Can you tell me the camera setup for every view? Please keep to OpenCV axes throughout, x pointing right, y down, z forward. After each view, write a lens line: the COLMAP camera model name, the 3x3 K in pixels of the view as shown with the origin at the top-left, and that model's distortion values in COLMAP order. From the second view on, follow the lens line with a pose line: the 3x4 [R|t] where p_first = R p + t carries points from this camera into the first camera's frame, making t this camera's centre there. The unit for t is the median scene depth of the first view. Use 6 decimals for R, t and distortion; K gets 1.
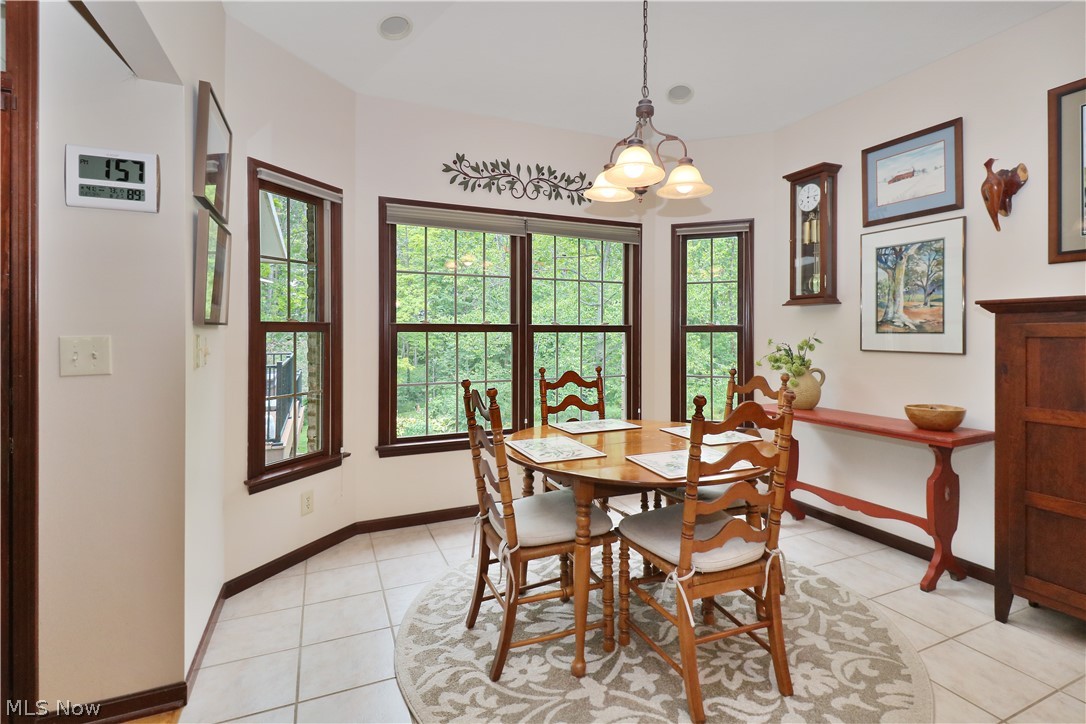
lens RADIAL K [[508.9, 0, 545.7], [0, 508.9, 336.0], [0, 0, 1]] dist [0.014847, -0.000433]
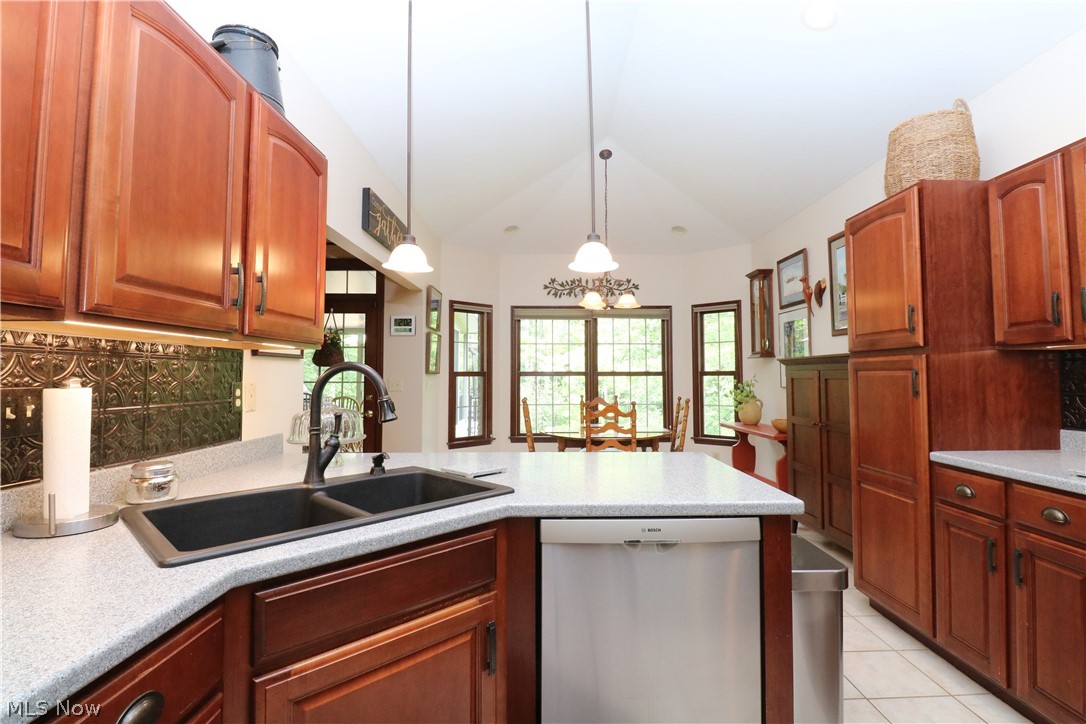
lens RADIAL K [[508.9, 0, 544.0], [0, 508.9, 356.4], [0, 0, 1]] dist [0.014847, -0.000433]
pose [[0.912431, -0.018508, -0.408813, 0.541295], [0.000282, 0.999005, -0.044597, 0.002927], [0.409231, 0.040576, 0.911528, -0.659519]]
